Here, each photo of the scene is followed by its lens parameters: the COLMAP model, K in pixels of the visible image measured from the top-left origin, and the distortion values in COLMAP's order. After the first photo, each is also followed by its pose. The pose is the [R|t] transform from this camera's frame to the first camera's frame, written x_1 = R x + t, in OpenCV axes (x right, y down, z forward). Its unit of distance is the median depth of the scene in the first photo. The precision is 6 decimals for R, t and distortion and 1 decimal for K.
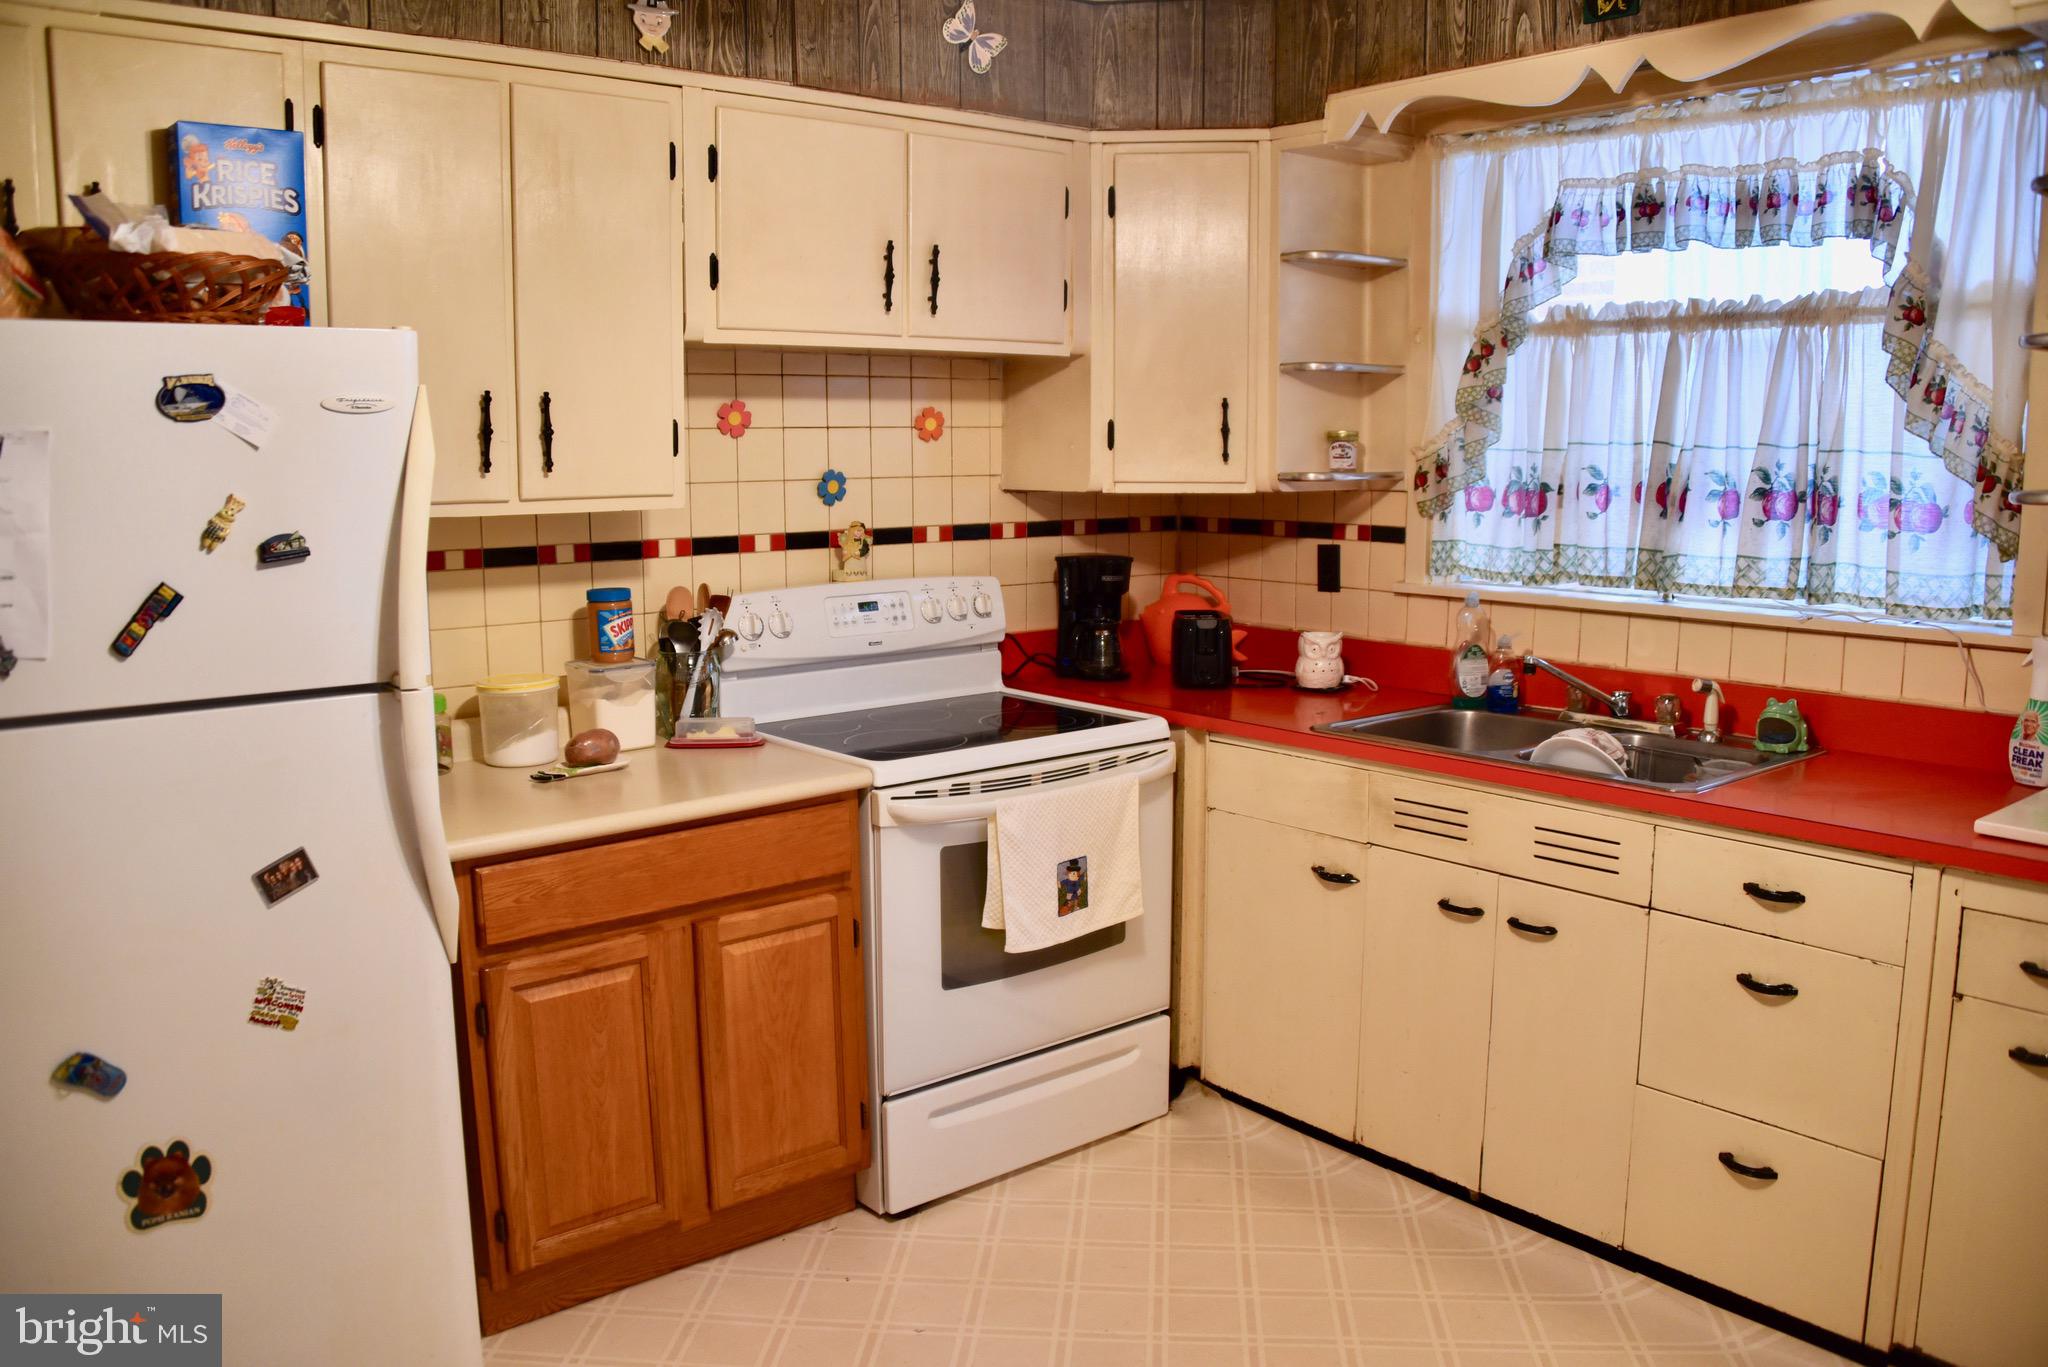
lens RADIAL K [[1633.1, 0, 1014.7], [0, 1633.1, 691.6], [0, 0, 1]] dist [-0.133453, 0.058313]
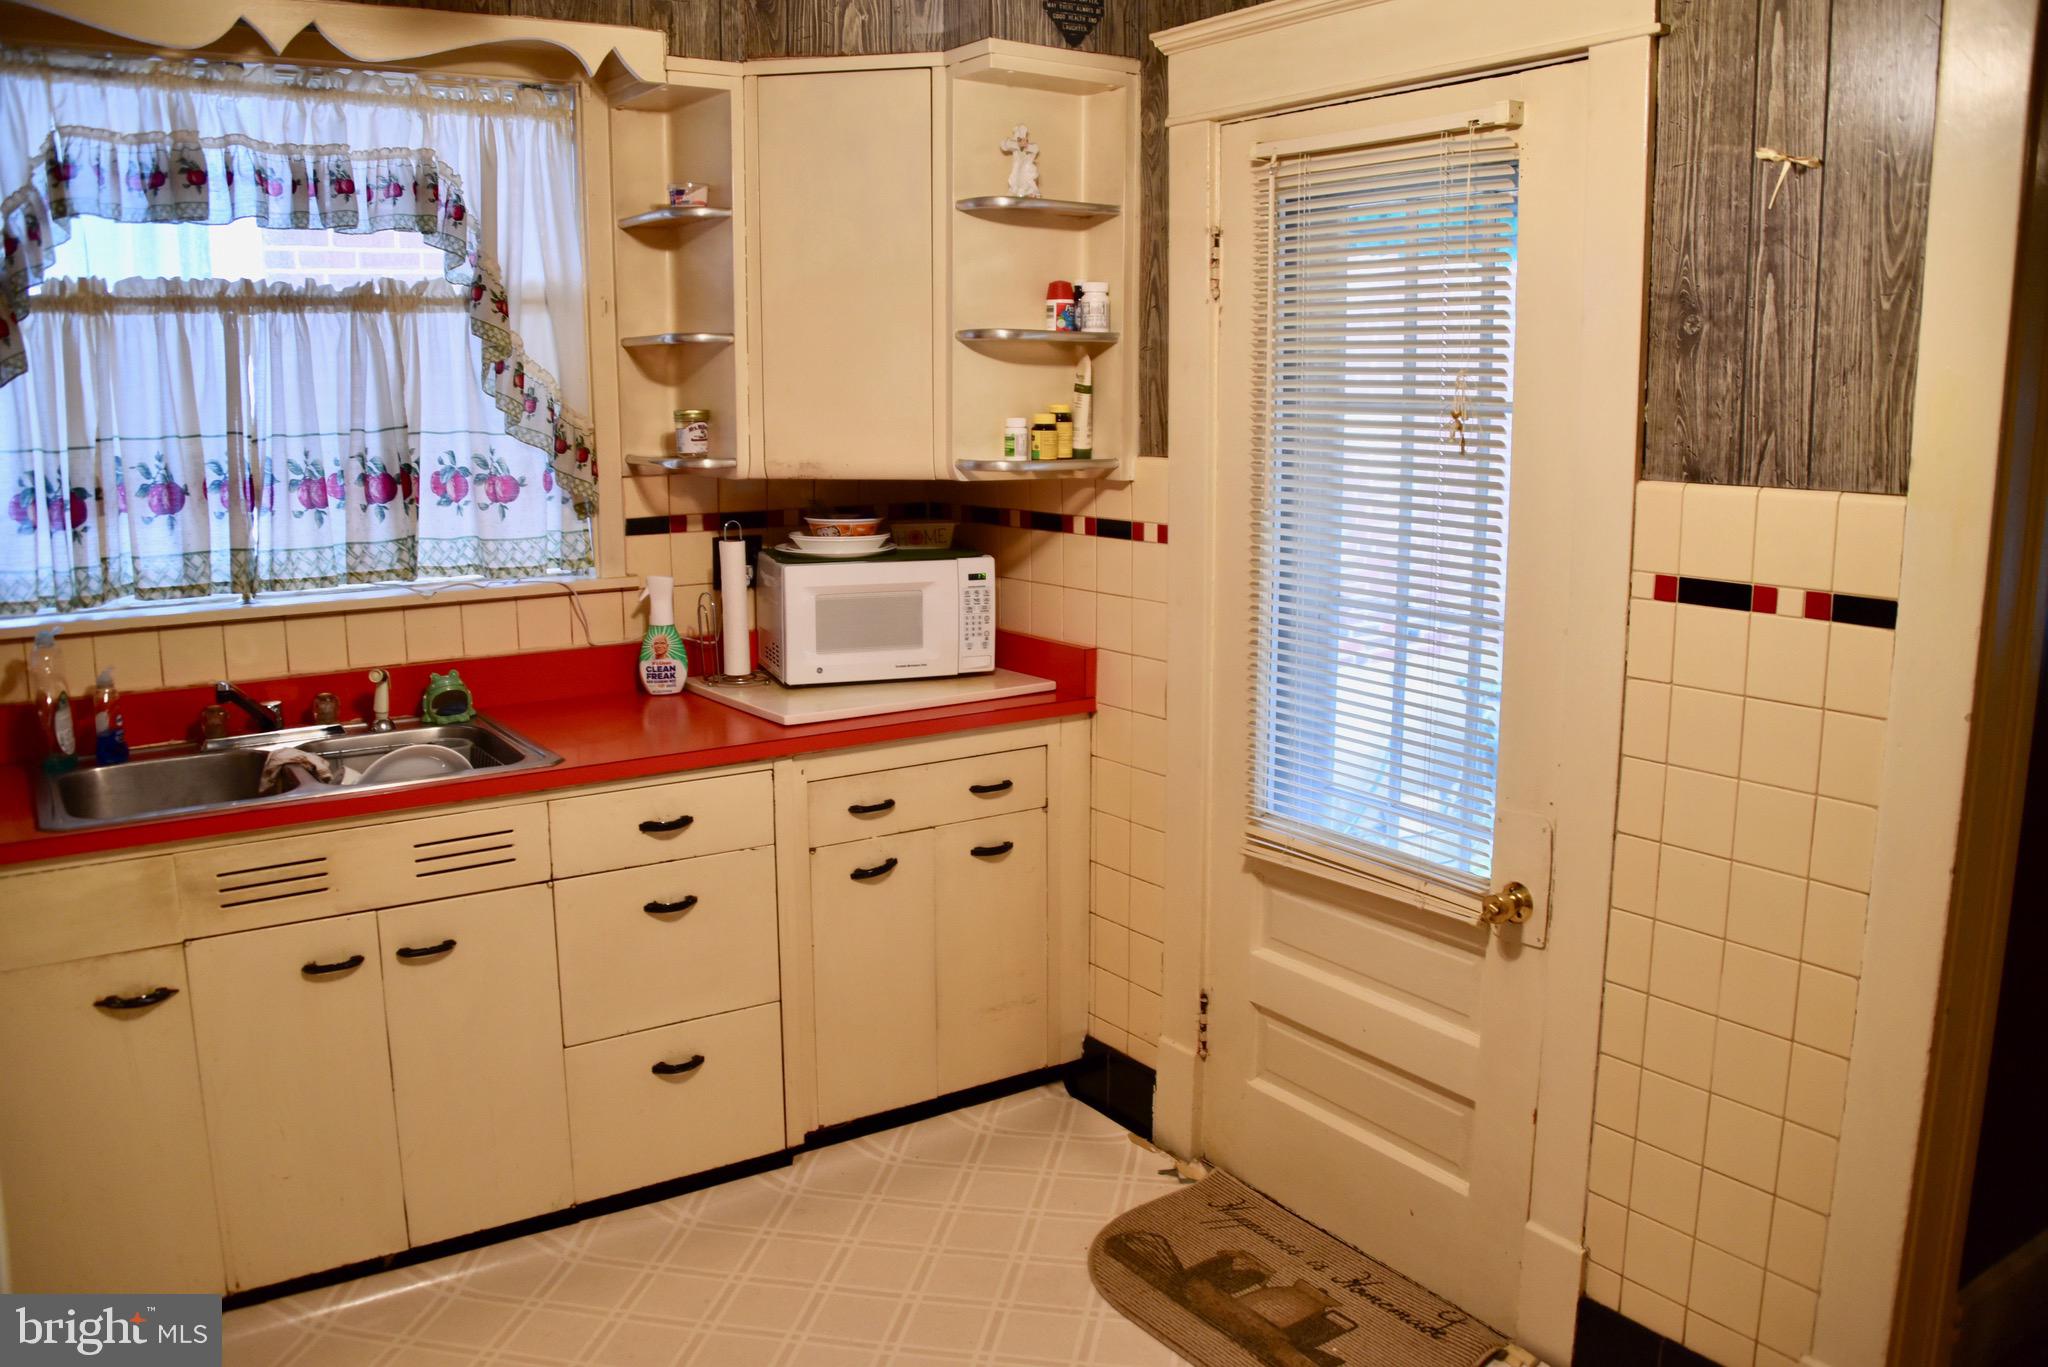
lens RADIAL K [[1519.9, 0, 1024.0], [0, 1519.9, 683.5], [0, 0, 1]] dist [-0.117199, 0.049403]
pose [[0.124106, -0.181164, 0.975591, -0.432389], [0.157683, 0.974299, 0.160865, -0.085682], [-0.979660, 0.133870, 0.149483, 0.475843]]
